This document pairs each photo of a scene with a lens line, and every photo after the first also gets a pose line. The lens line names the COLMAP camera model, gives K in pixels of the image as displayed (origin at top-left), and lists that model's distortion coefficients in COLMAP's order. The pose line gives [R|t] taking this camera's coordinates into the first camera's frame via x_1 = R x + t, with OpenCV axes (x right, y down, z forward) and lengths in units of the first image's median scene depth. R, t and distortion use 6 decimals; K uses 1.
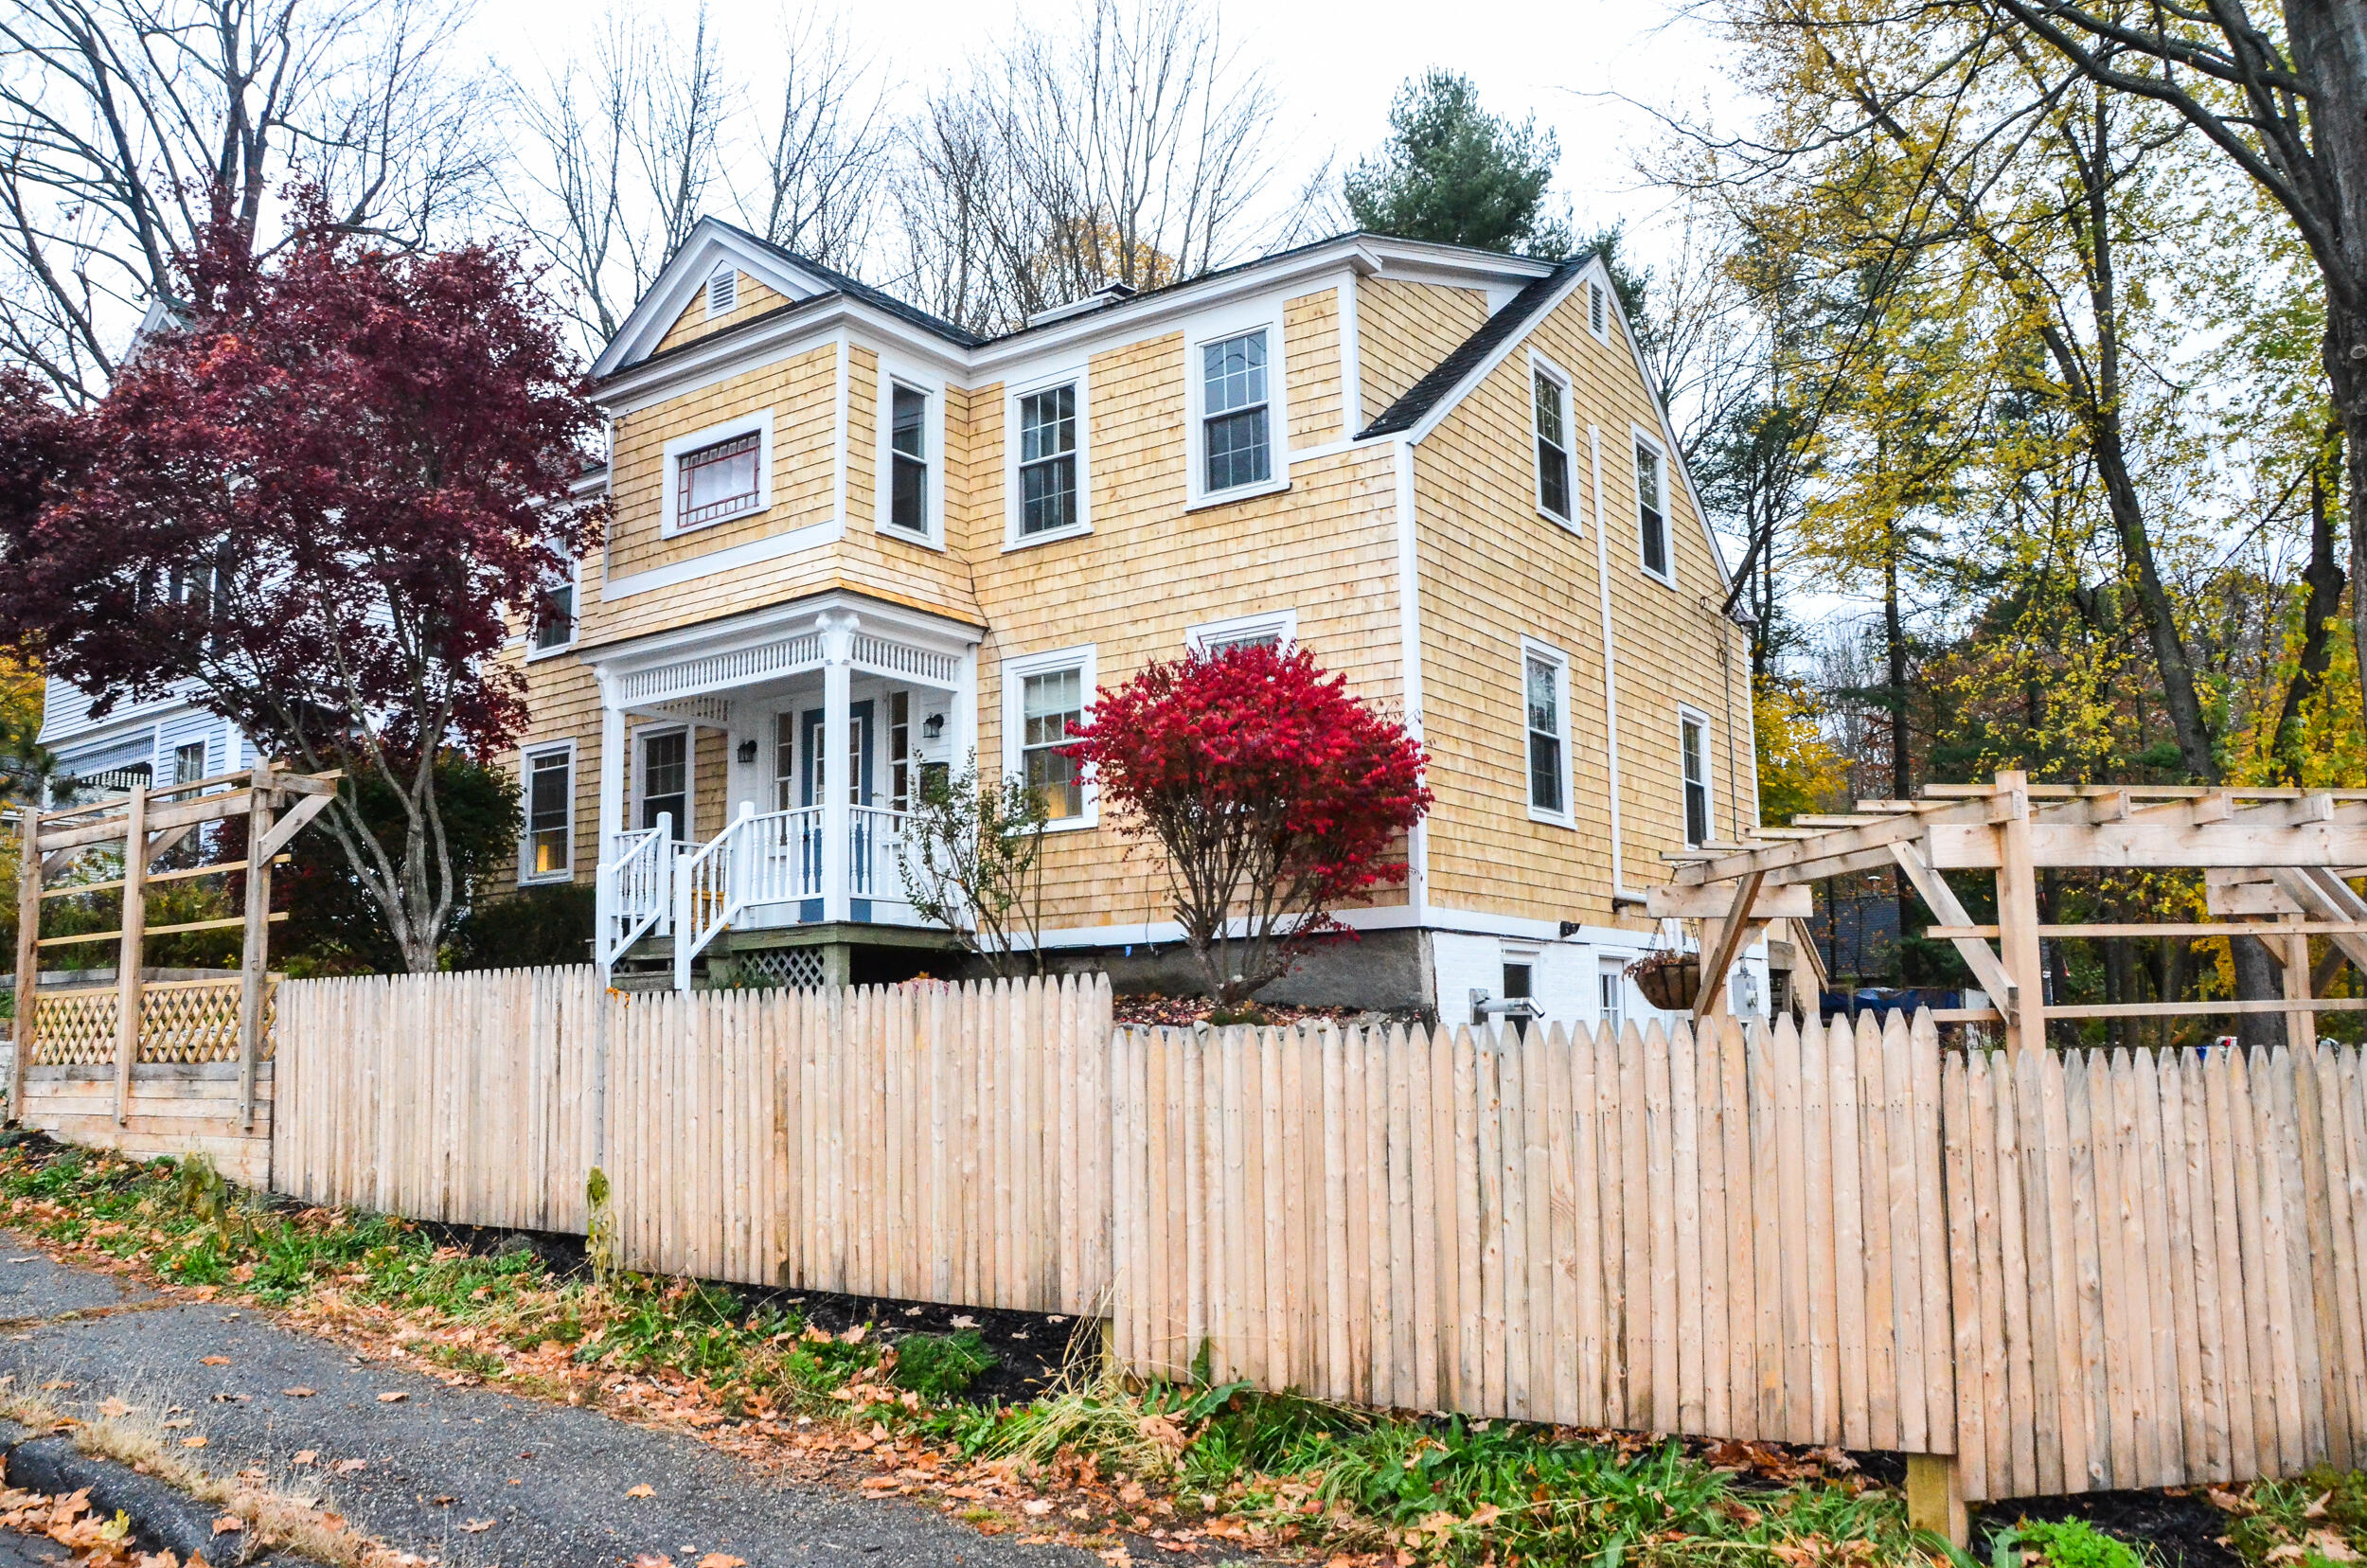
lens RADIAL K [[1816.9, 0, 1182.7], [0, 1816.9, 793.7], [0, 0, 1]] dist [-0.098951, -0.000874]
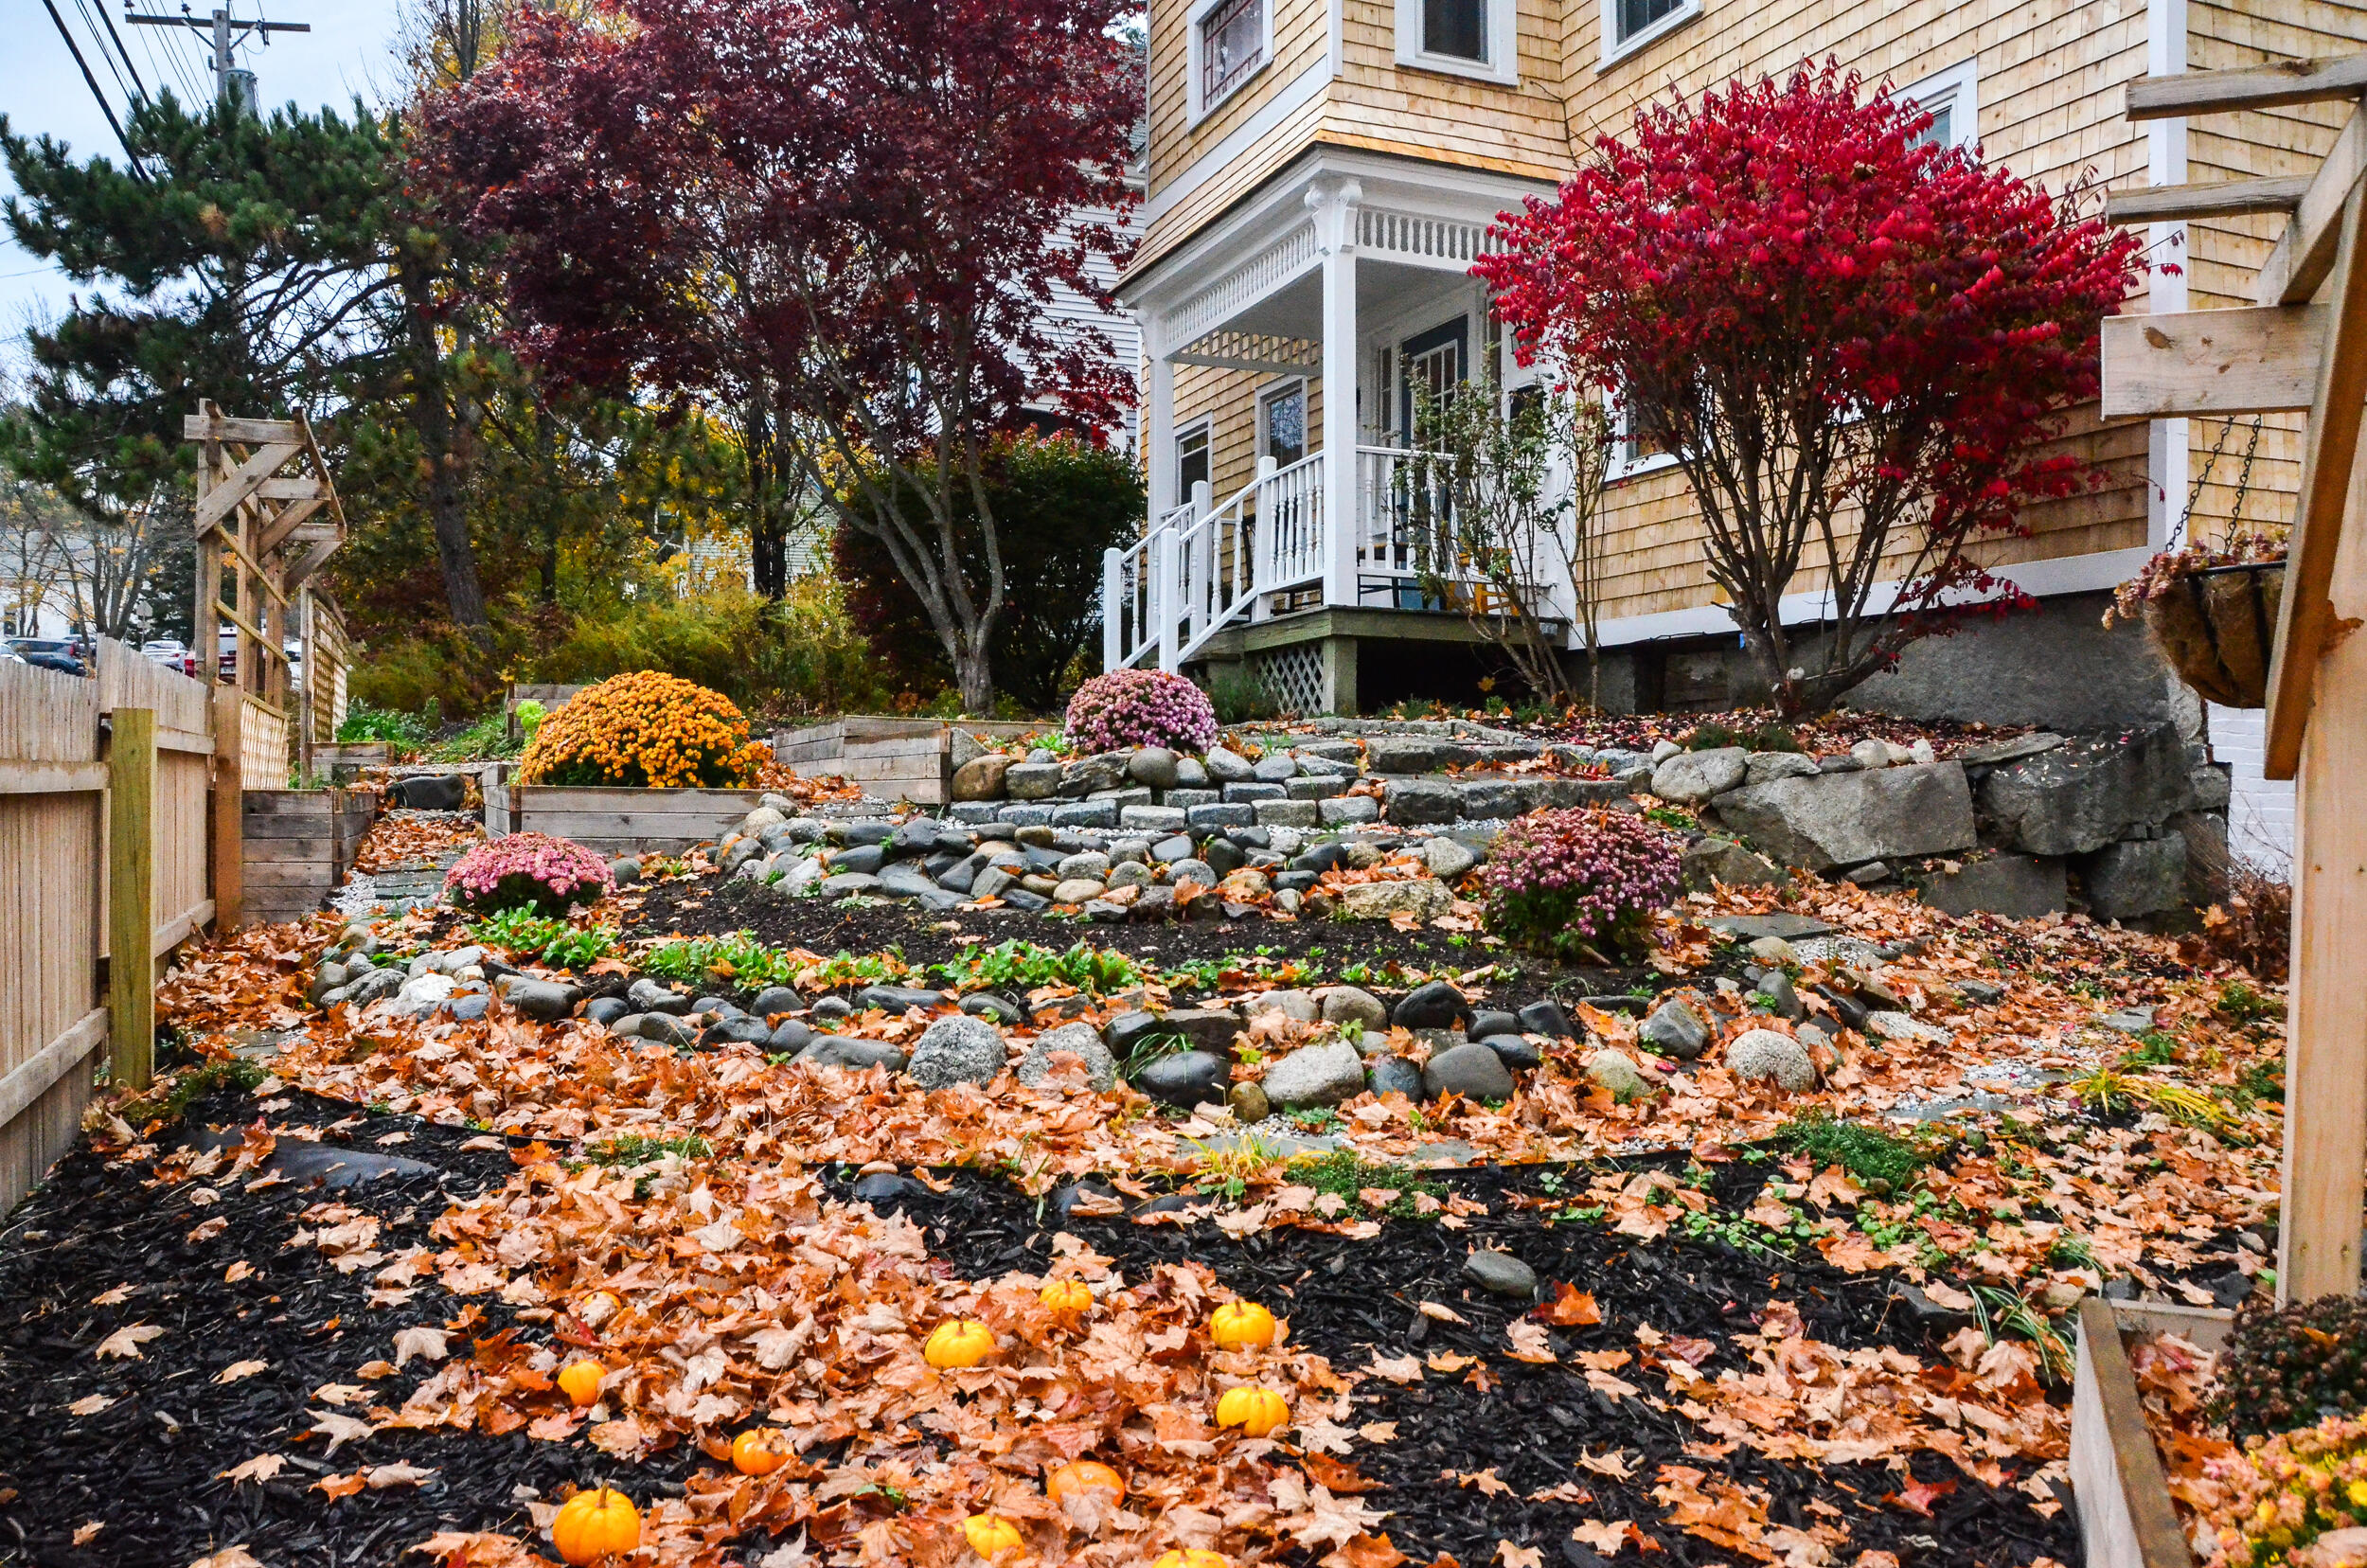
lens RADIAL K [[1816.9, 0, 1187.9], [0, 1816.9, 780.5], [0, 0, 1]] dist [-0.098951, -0.000874]
pose [[0.844233, 0.015745, -0.535746, 0.147648], [0.061522, 0.990115, 0.126045, 0.042615], [0.532435, -0.139371, 0.834919, 0.335274]]
